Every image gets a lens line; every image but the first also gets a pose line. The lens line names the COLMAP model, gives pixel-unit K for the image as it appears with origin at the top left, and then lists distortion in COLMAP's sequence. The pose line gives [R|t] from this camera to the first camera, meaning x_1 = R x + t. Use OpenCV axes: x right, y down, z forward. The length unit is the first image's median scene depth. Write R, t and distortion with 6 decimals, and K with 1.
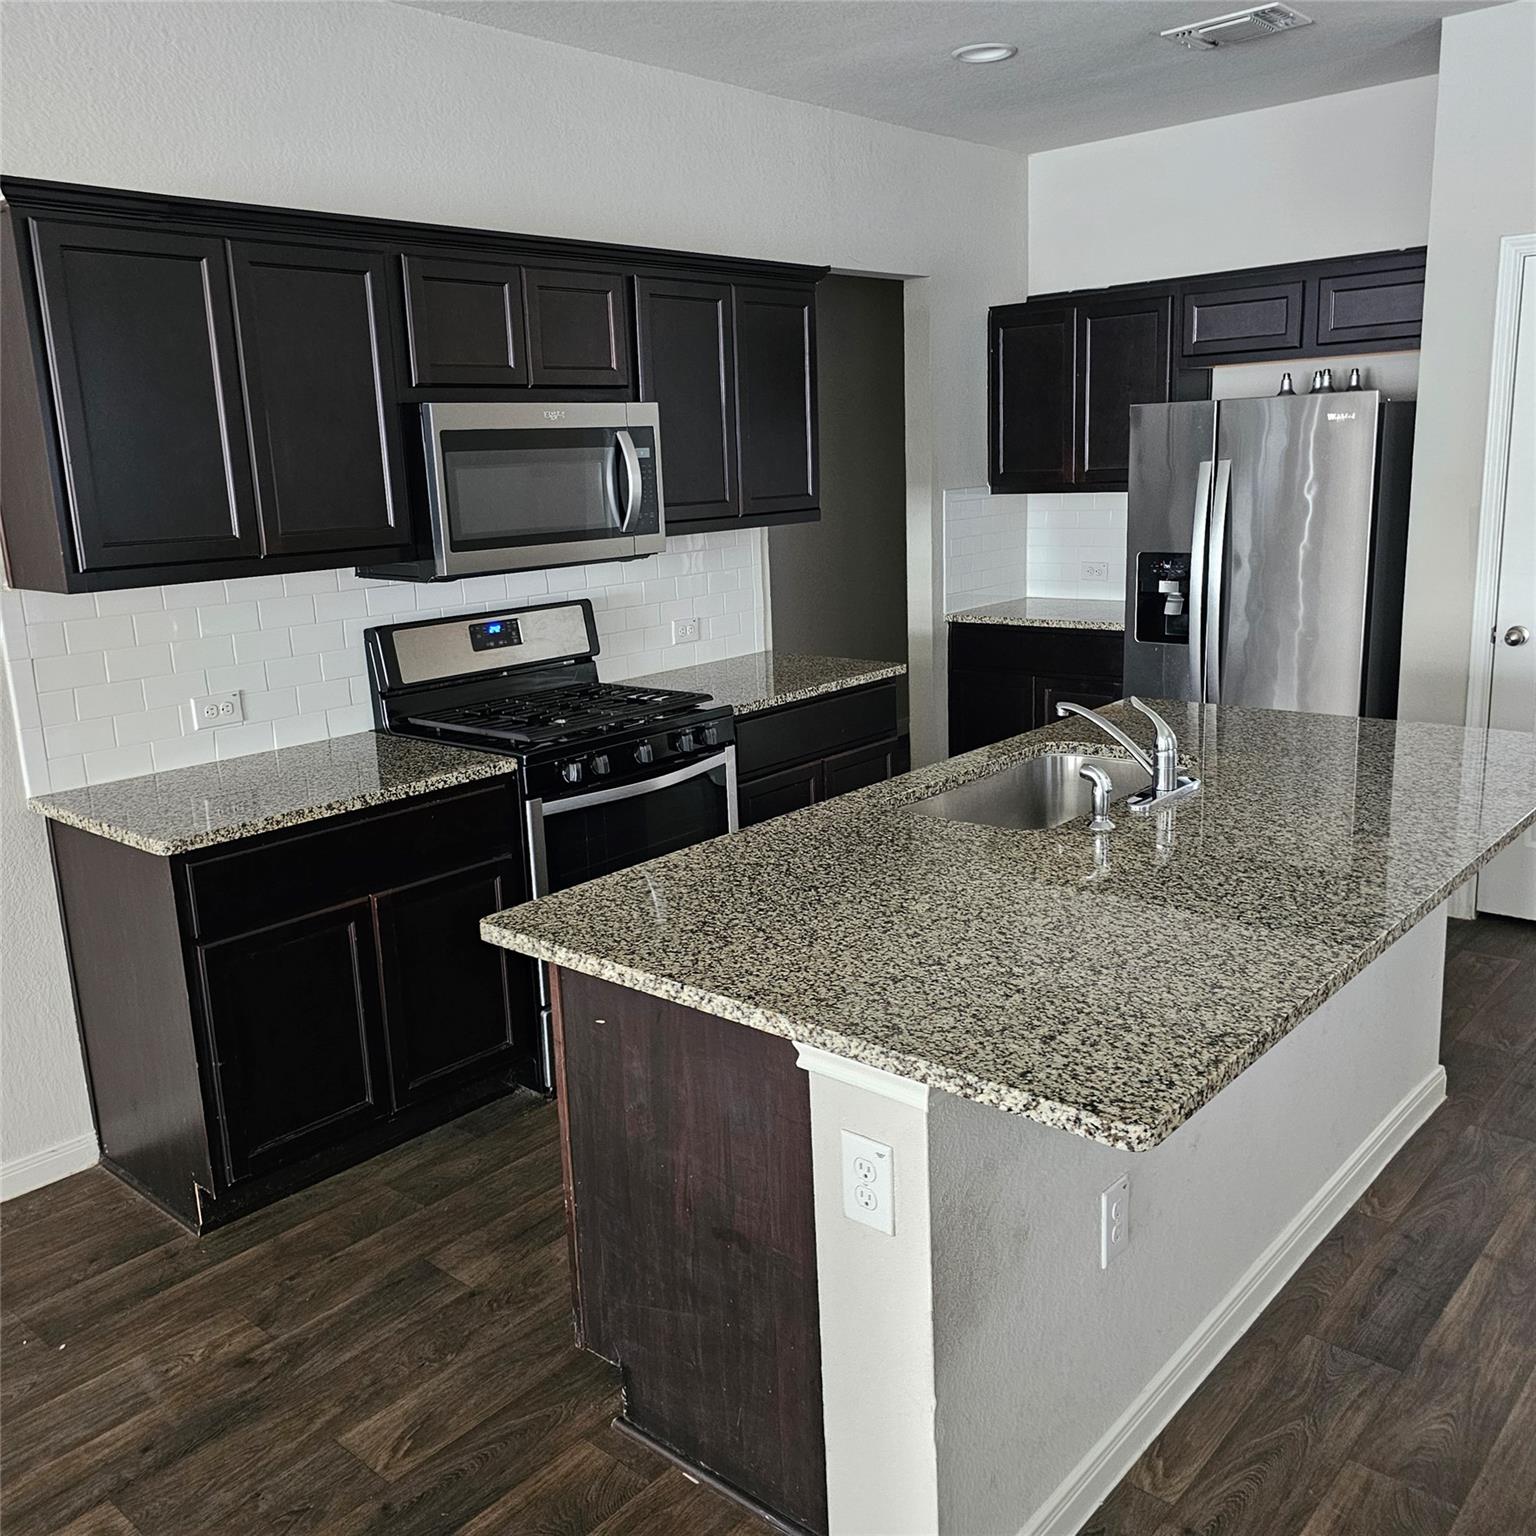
lens RADIAL K [[1385.5, 0, 771.9], [0, 1385.5, 787.1], [0, 0, 1]] dist [0.024629, -0.005623]
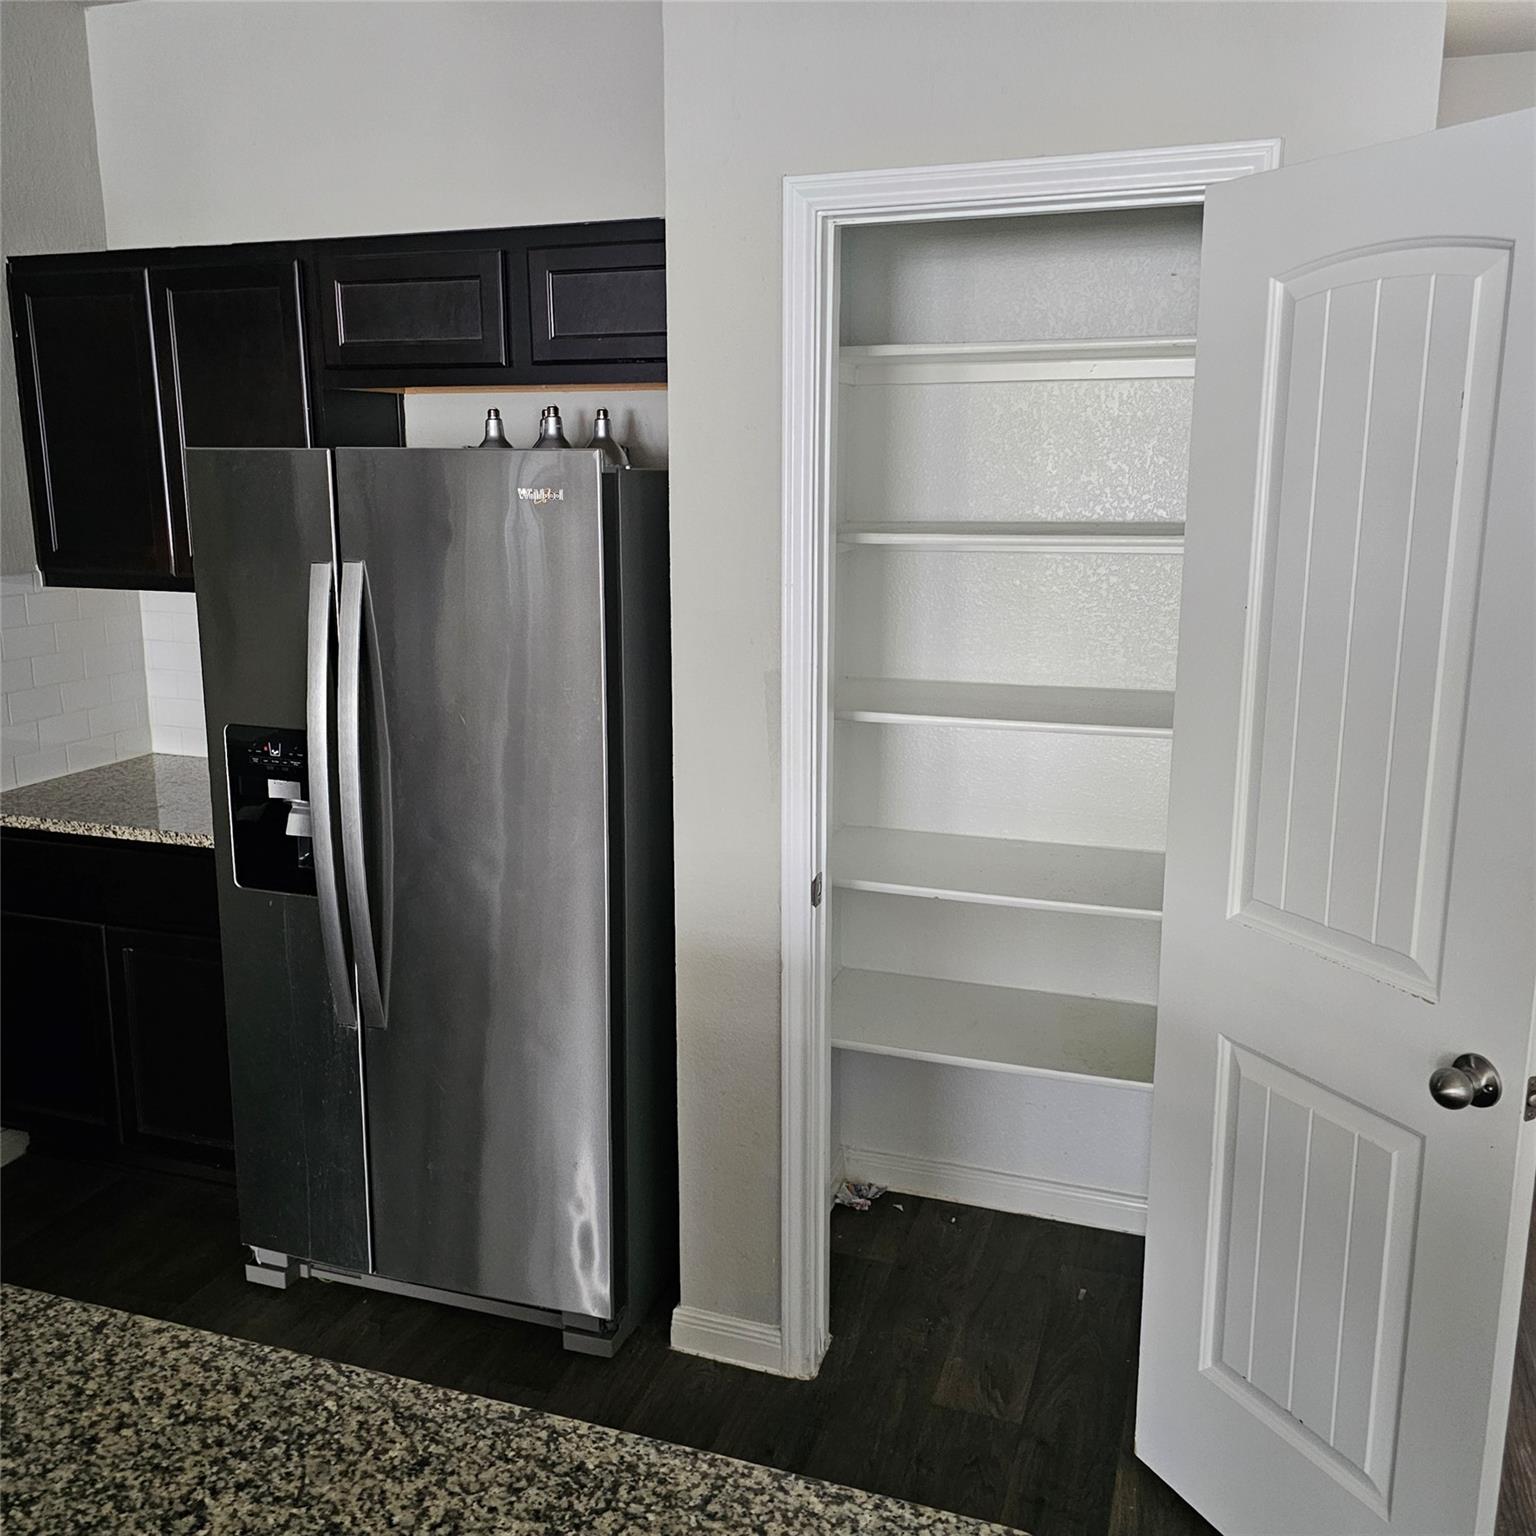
lens RADIAL K [[1440.0, 0, 768.0], [0, 1440.0, 768.0], [0, 0, 1]] dist [0.036305, -0.015264]
pose [[0.932115, -0.032761, 0.360678, 0.342526], [0.044788, 0.998683, -0.025036, -0.172119], [-0.359382, 0.039491, 0.932354, 0.541732]]
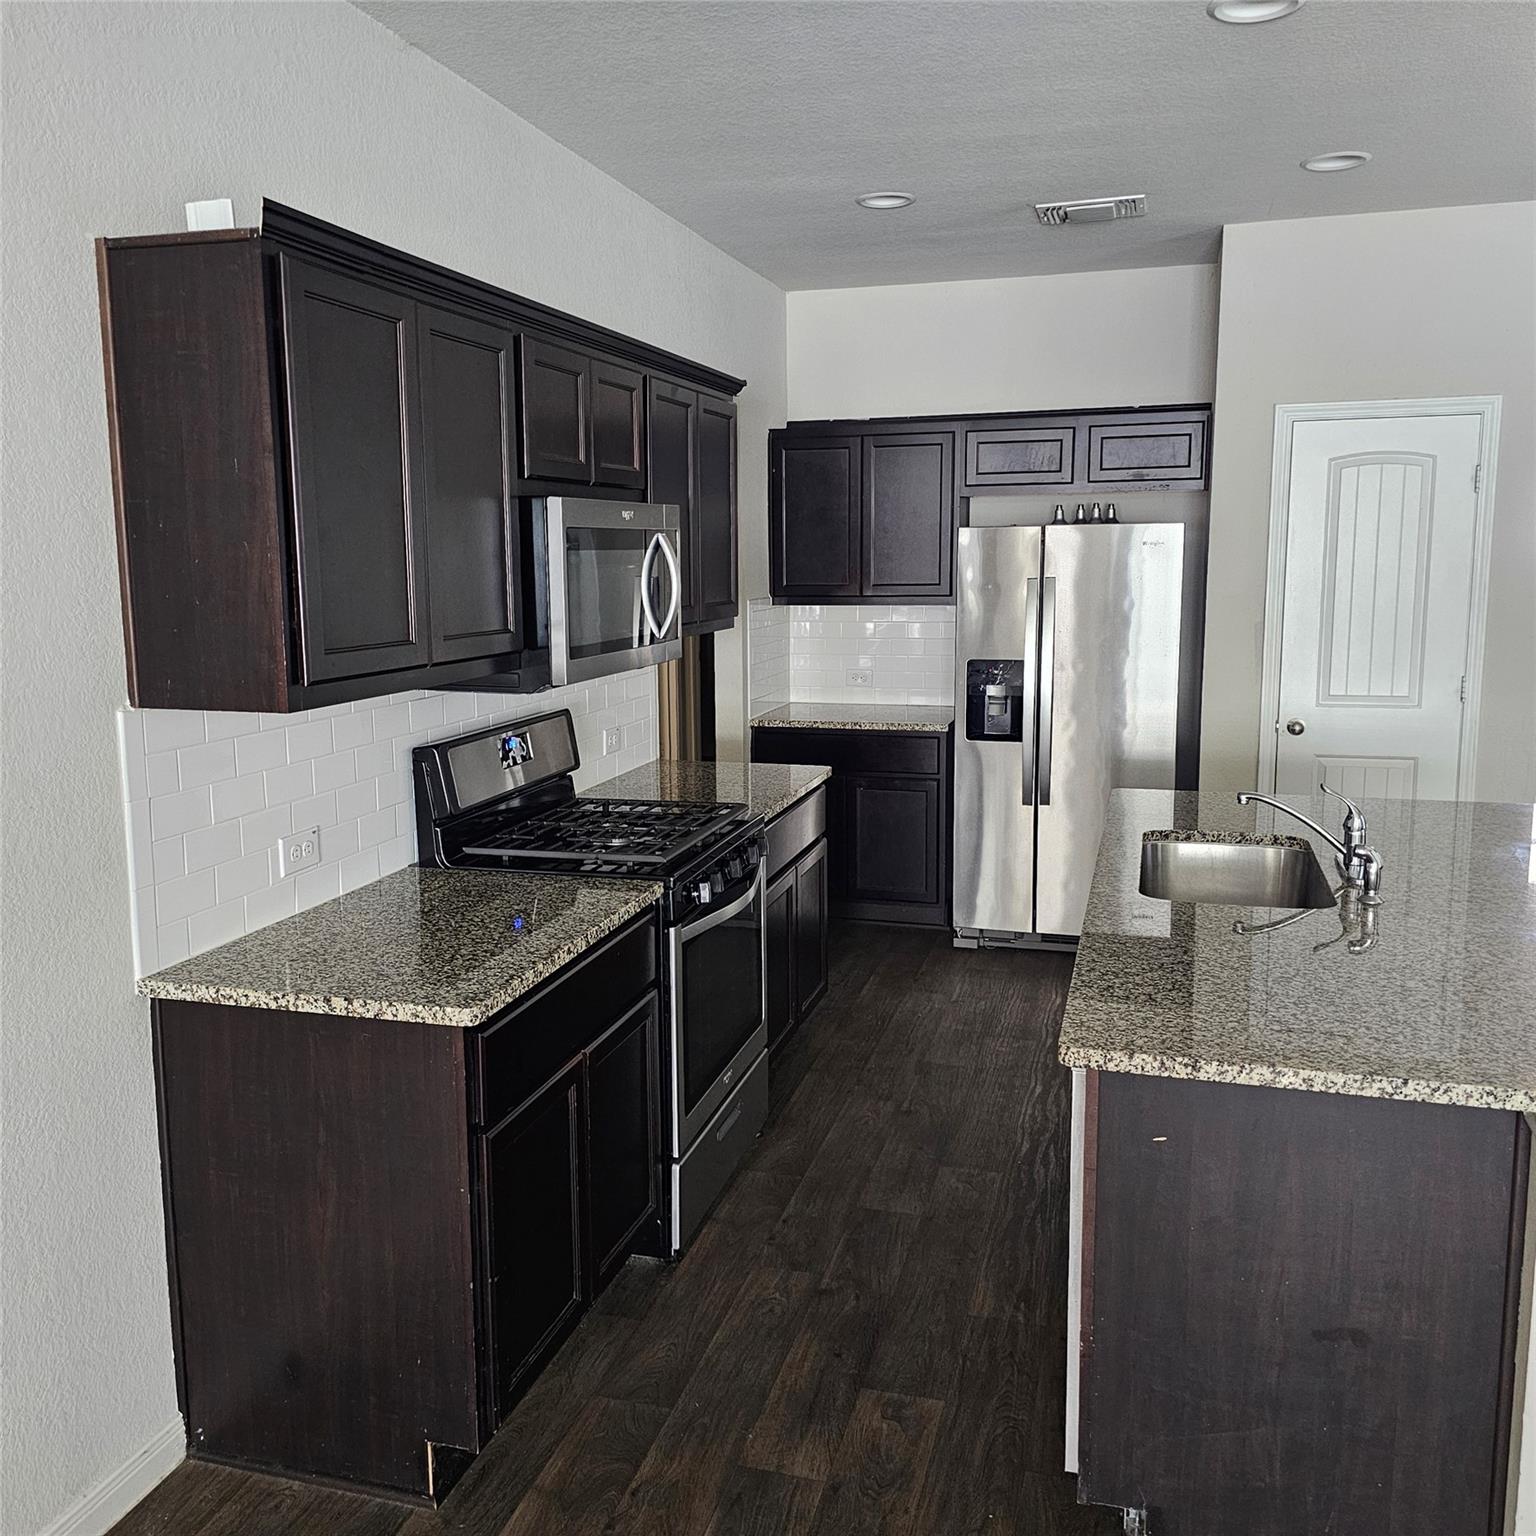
lens RADIAL K [[1379.8, 0, 768.0], [0, 1379.8, 768.0], [0, 0, 1]] dist [0.080992, -0.095781]
pose [[0.901426, -0.034979, 0.431518, -0.466888], [0.073134, 0.994709, -0.072145, -0.022632], [-0.426711, 0.096592, 0.899215, 0.129933]]
